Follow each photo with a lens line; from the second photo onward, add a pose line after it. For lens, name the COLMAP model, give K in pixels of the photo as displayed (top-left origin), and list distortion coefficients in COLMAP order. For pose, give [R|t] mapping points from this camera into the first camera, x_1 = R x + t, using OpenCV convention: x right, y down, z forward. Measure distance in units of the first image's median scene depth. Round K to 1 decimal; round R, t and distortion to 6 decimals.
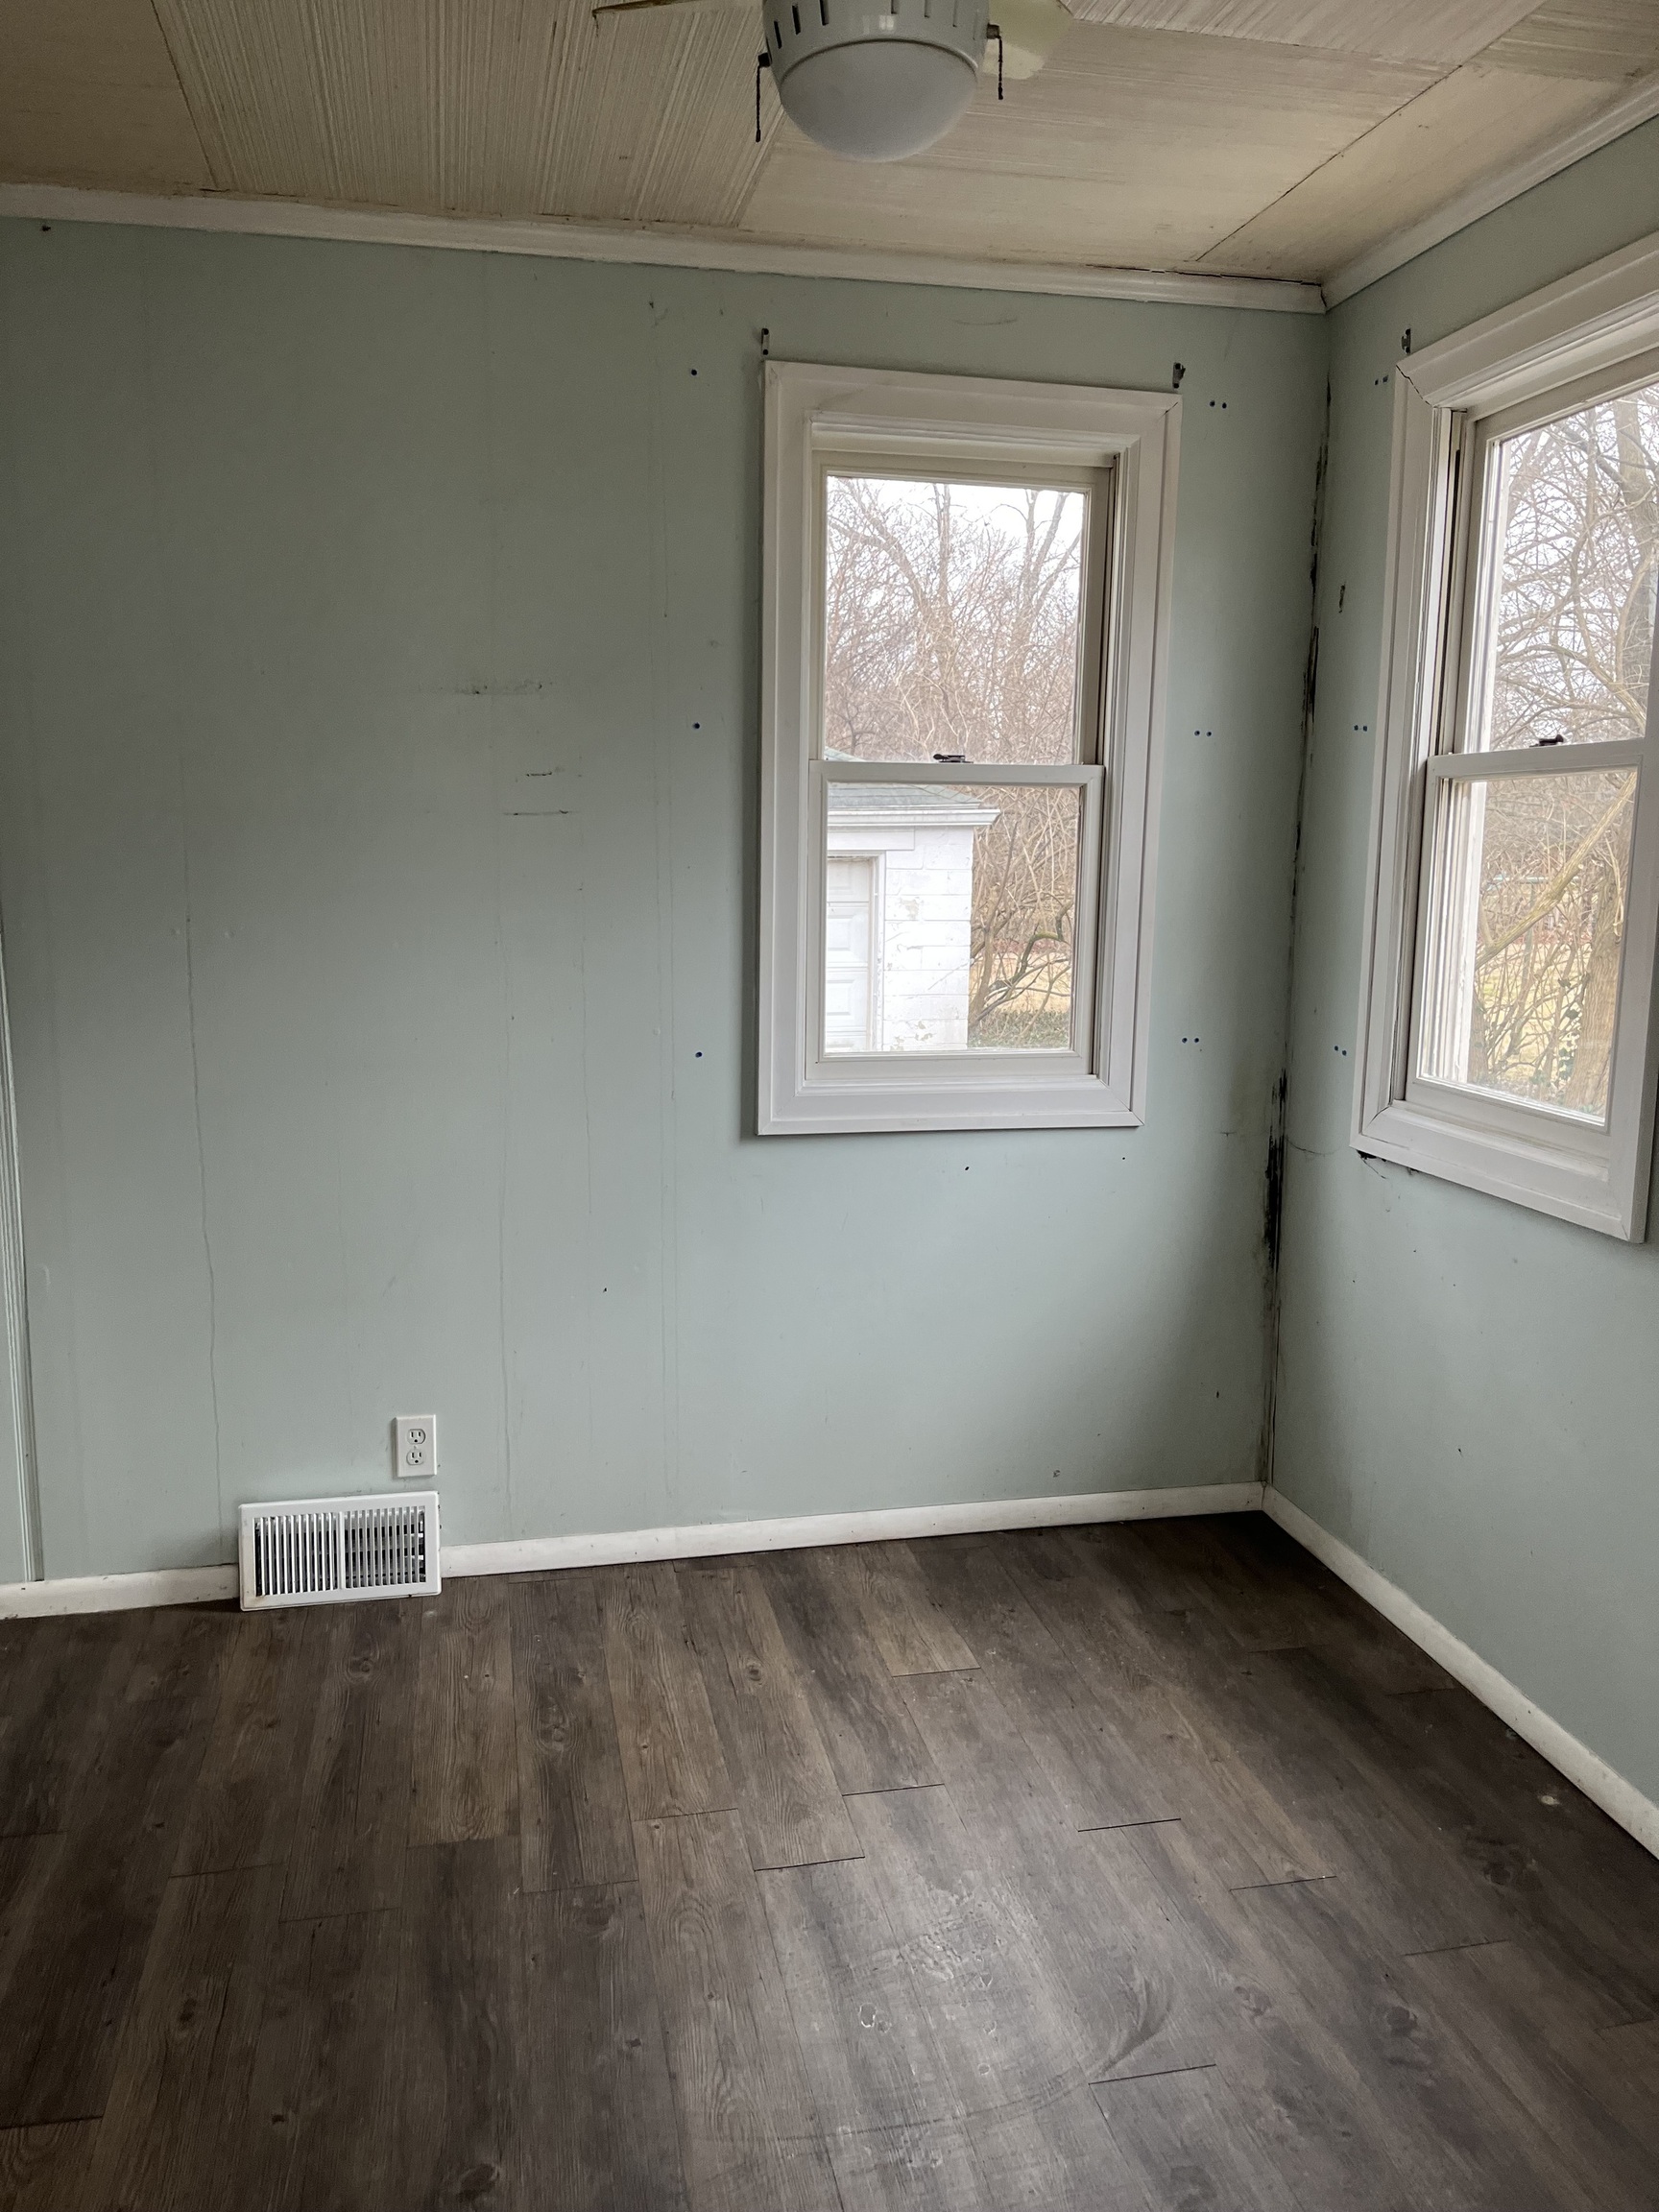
lens RADIAL K [[1692.2, 0, 821.5], [0, 1692.2, 1101.9], [0, 0, 1]] dist [0.043678, -0.008711]
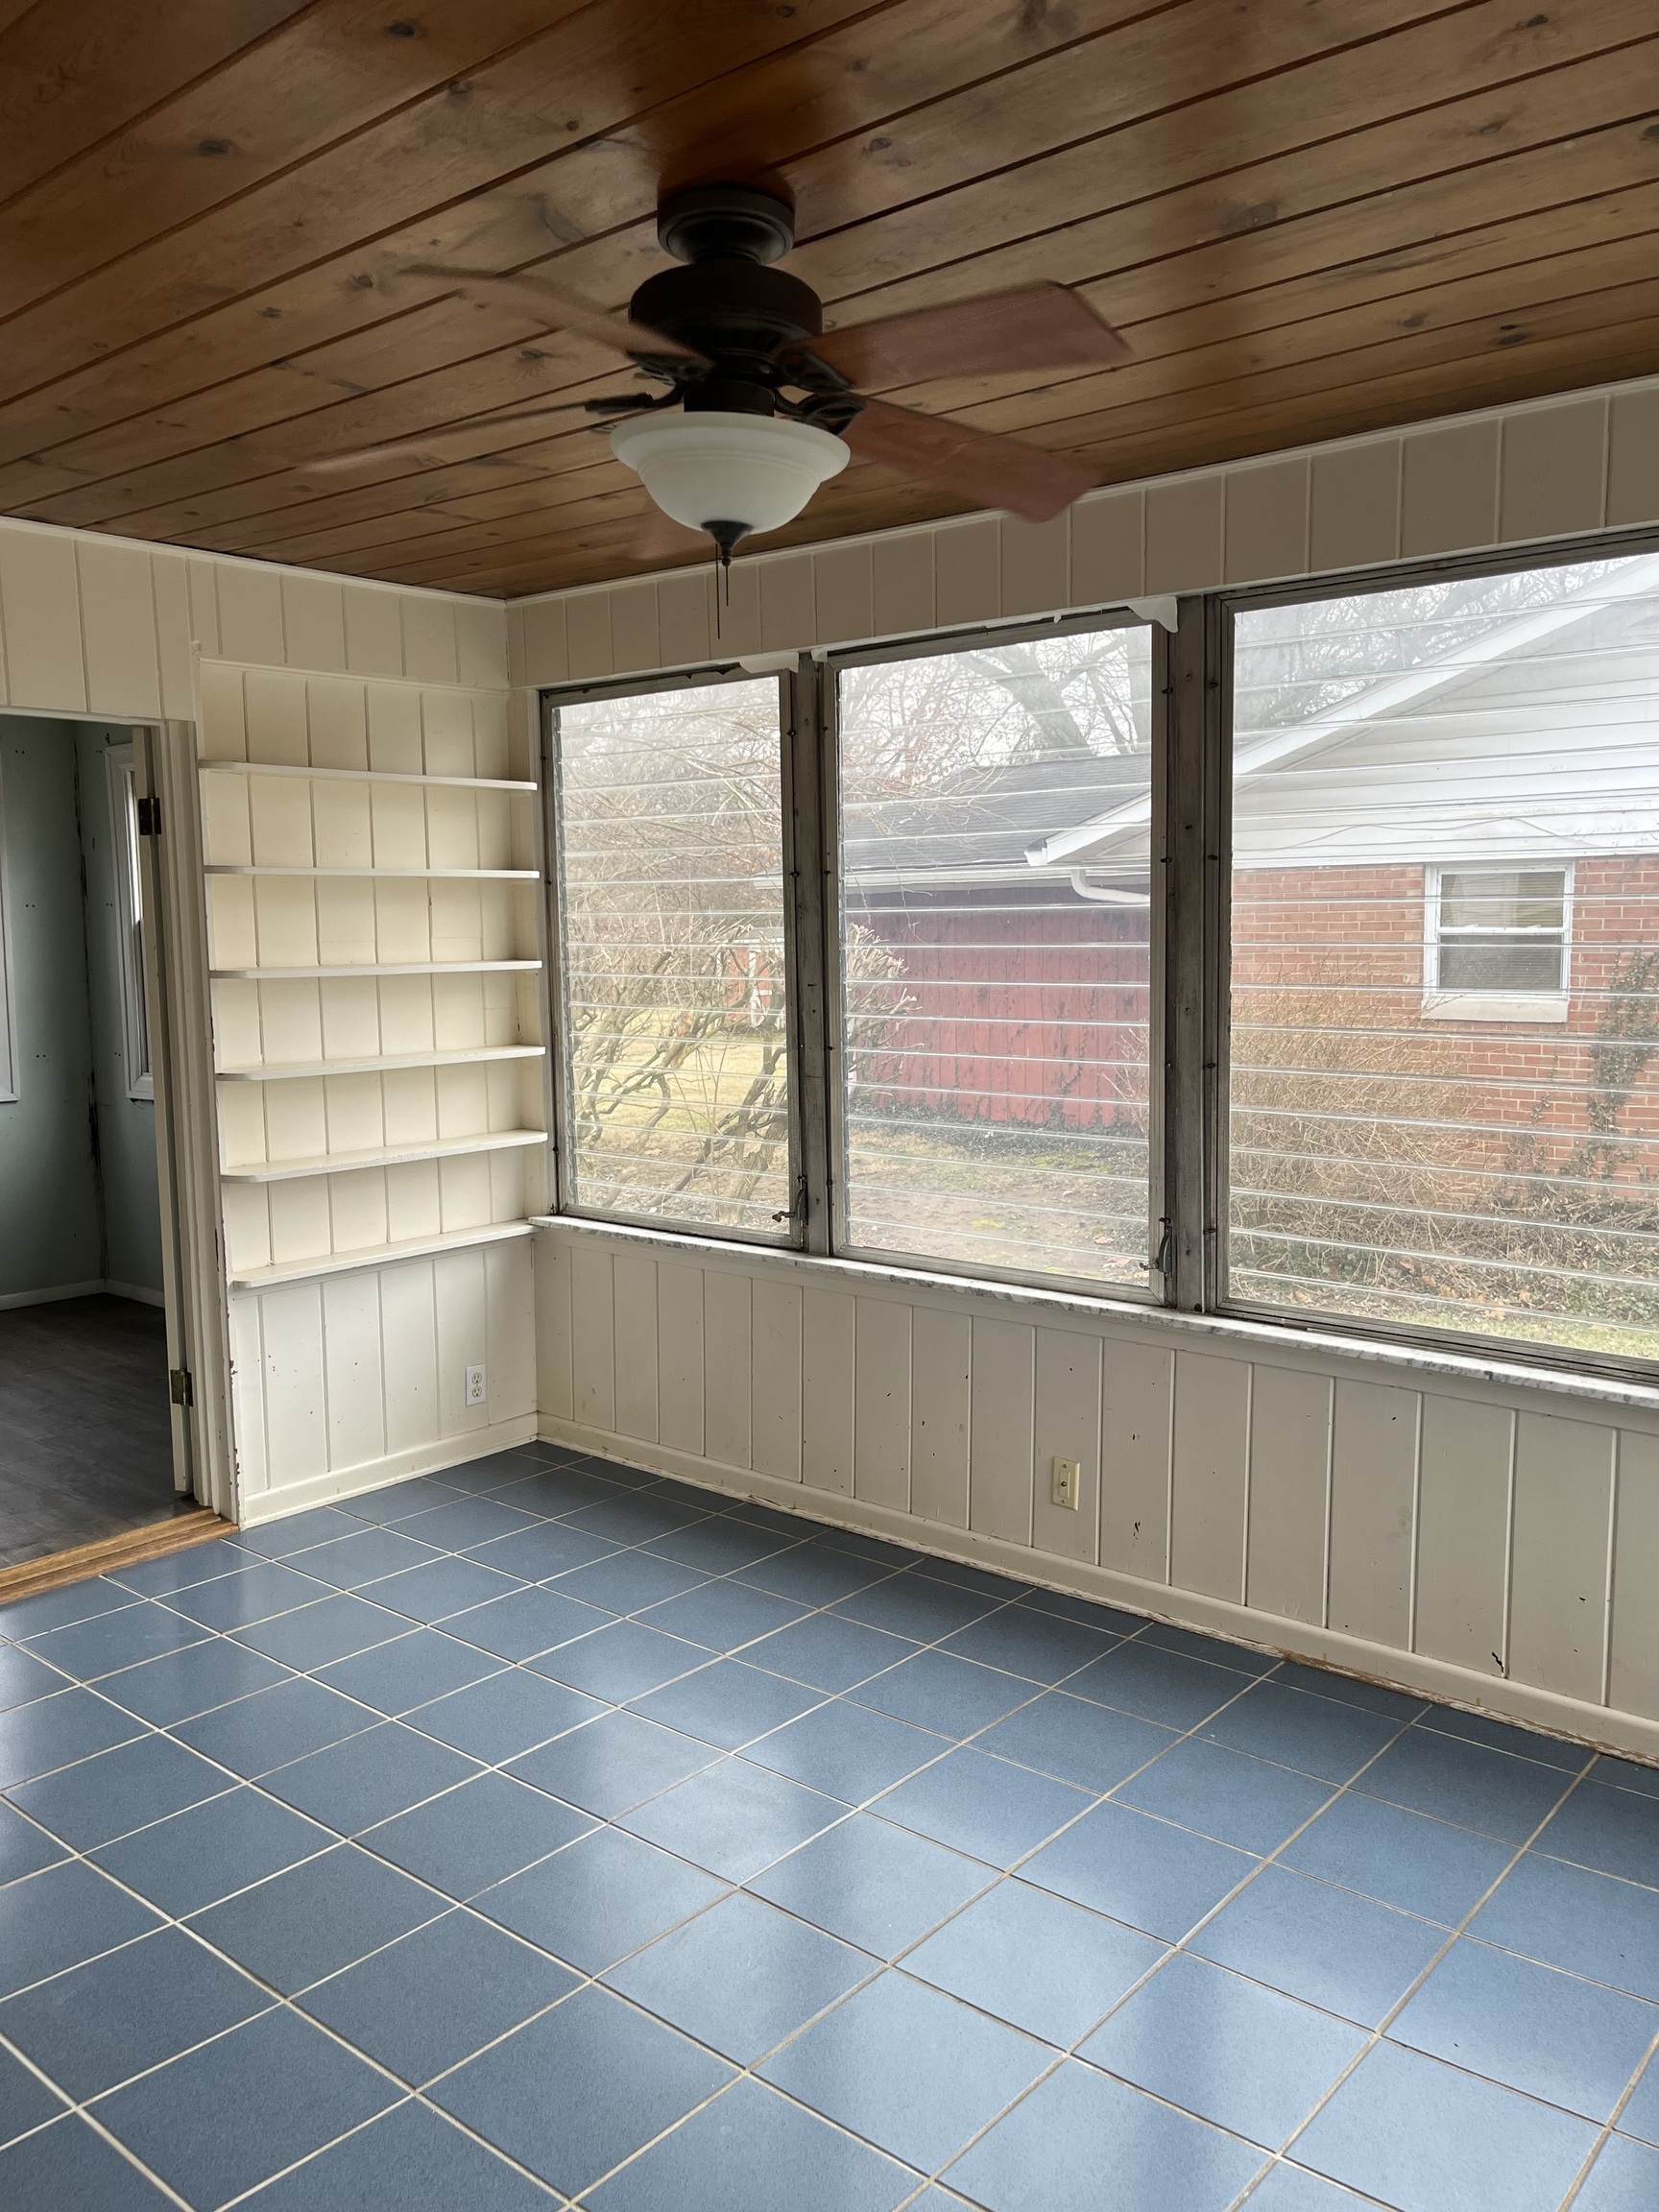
lens RADIAL K [[1692.2, 0, 821.5], [0, 1692.2, 1101.9], [0, 0, 1]] dist [0.043678, -0.008711]
pose [[0.797949, -0.081790, 0.597149, -0.279986], [0.113306, 0.993442, -0.015337, 0.167746], [-0.591979, 0.079898, 0.801983, -1.271654]]
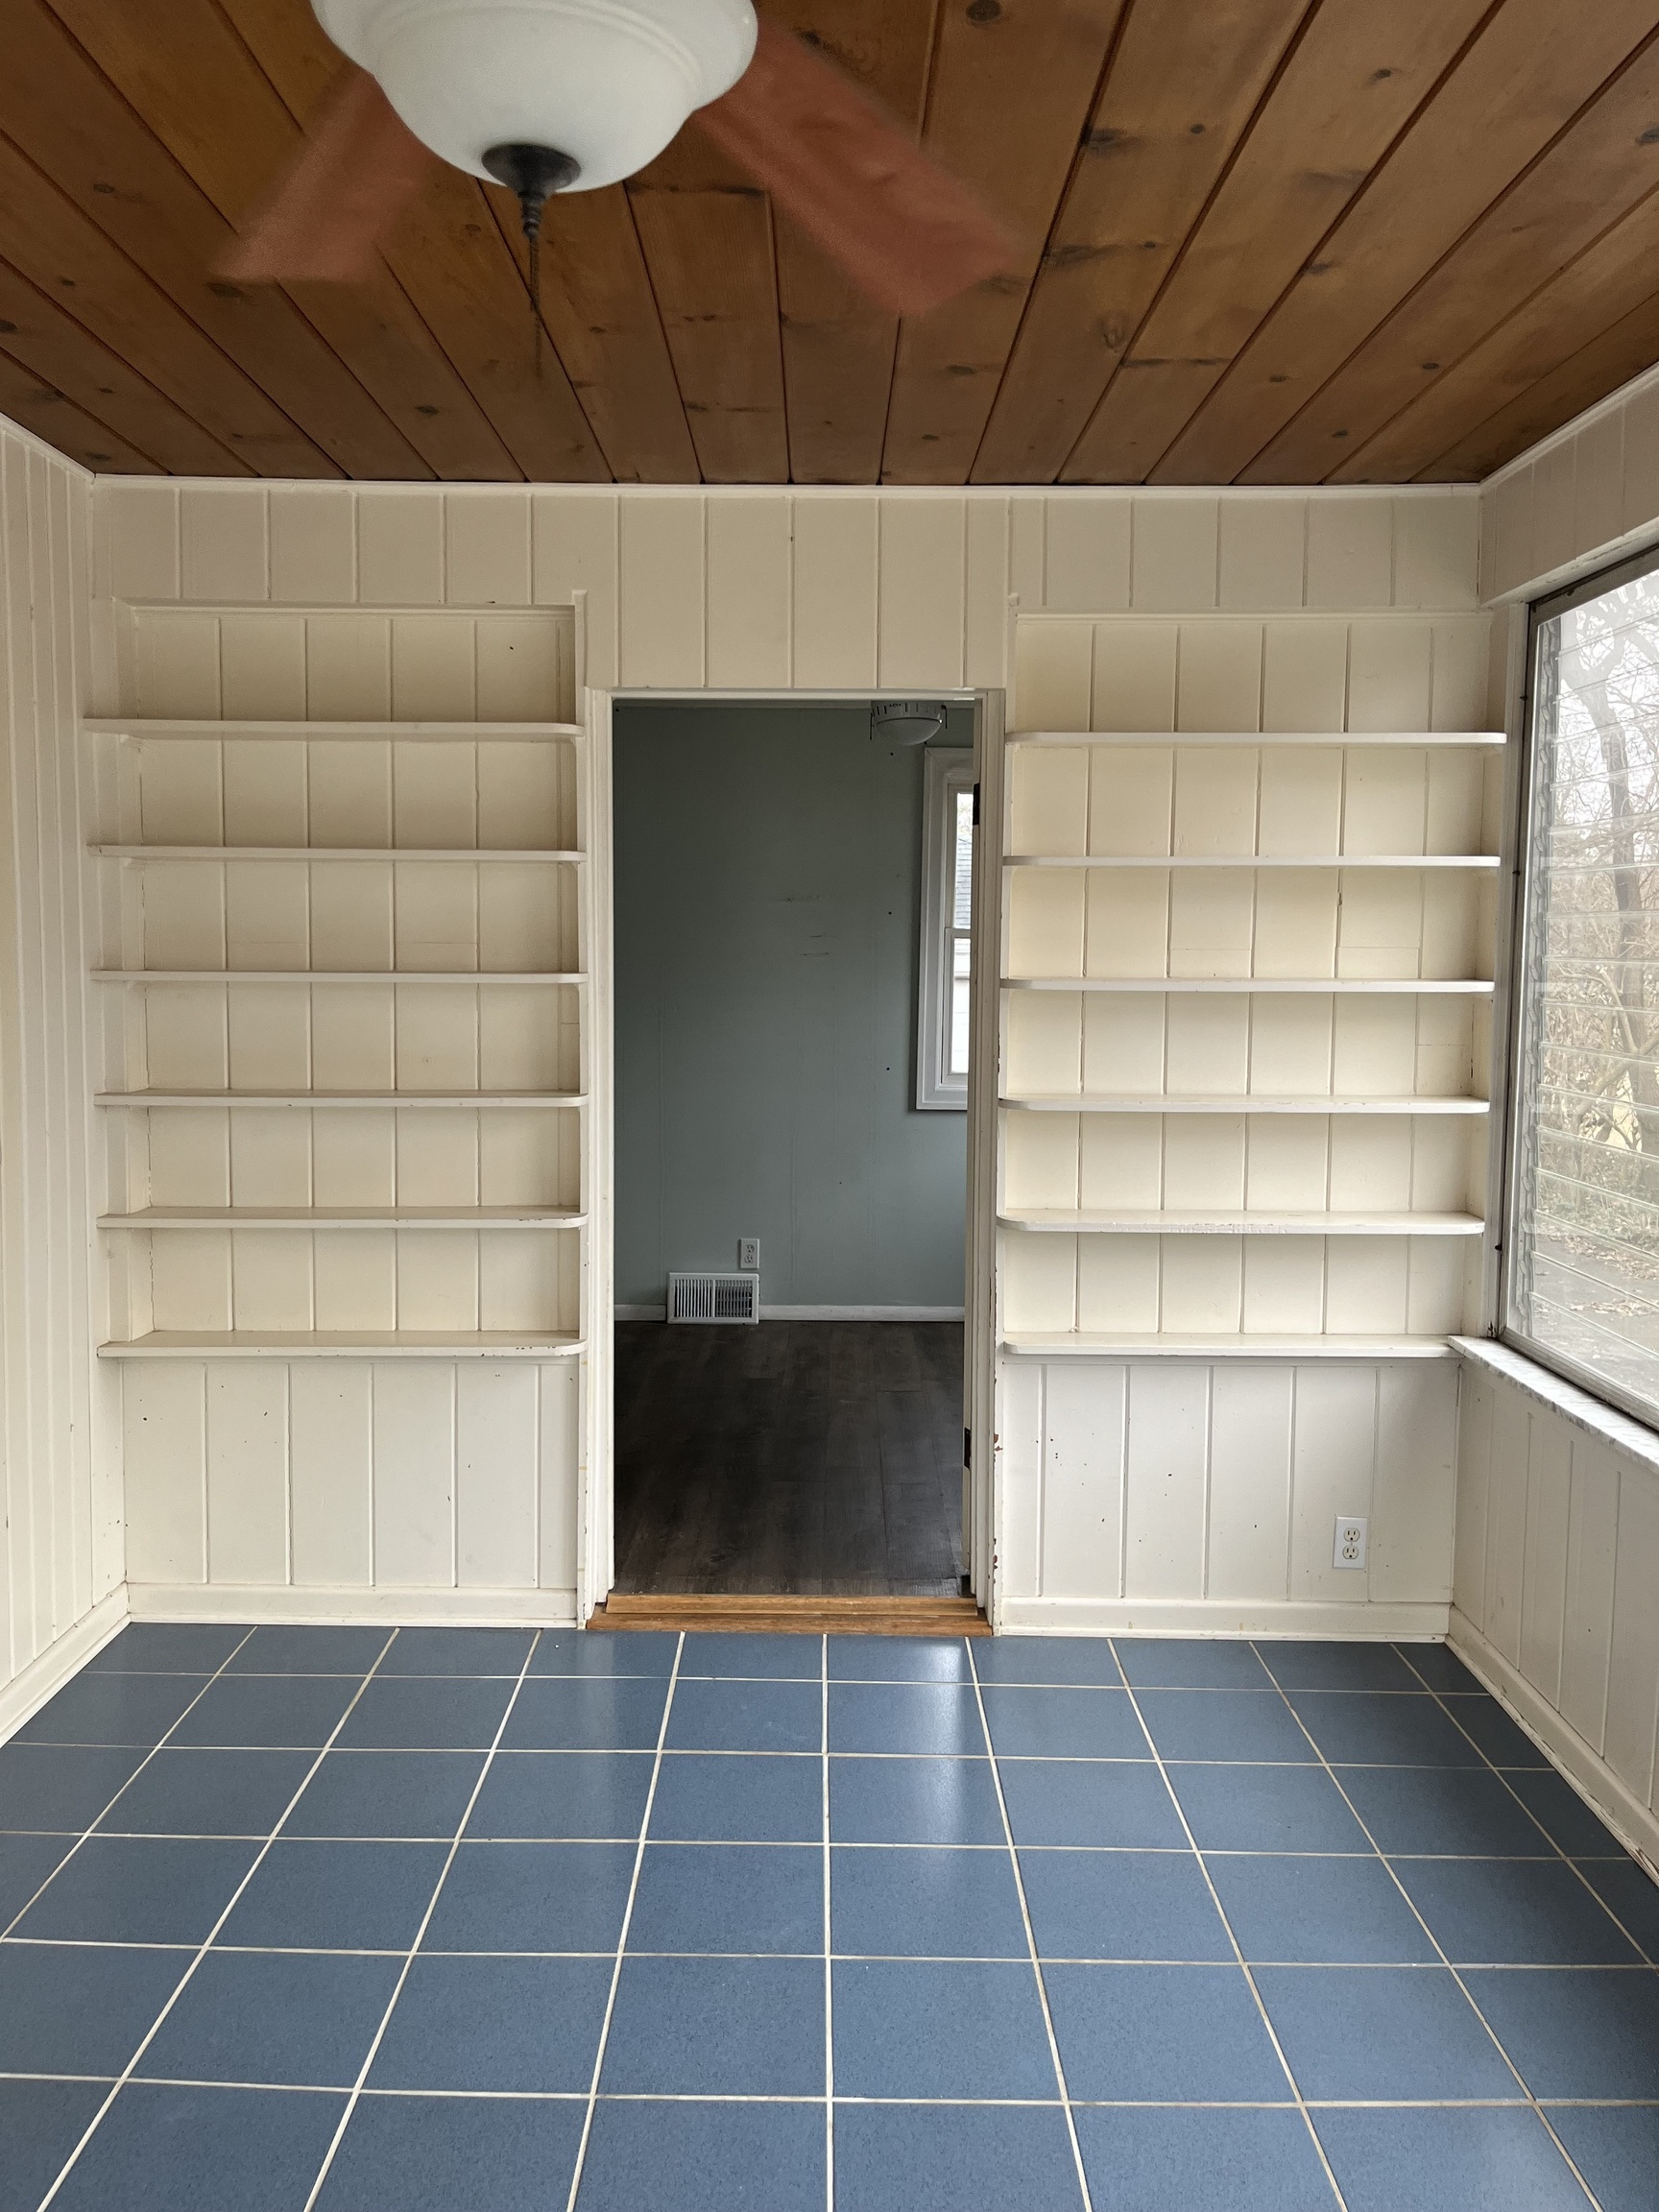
lens RADIAL K [[1697.1, 0, 823.5], [0, 1697.1, 1088.8], [0, 0, 1]] dist [0.042874, -0.009734]
pose [[0.976963, 0.018376, -0.212616, 0.295488], [-0.034569, 0.996755, -0.072692, 0.151274], [0.210590, 0.078367, 0.974428, -1.048615]]
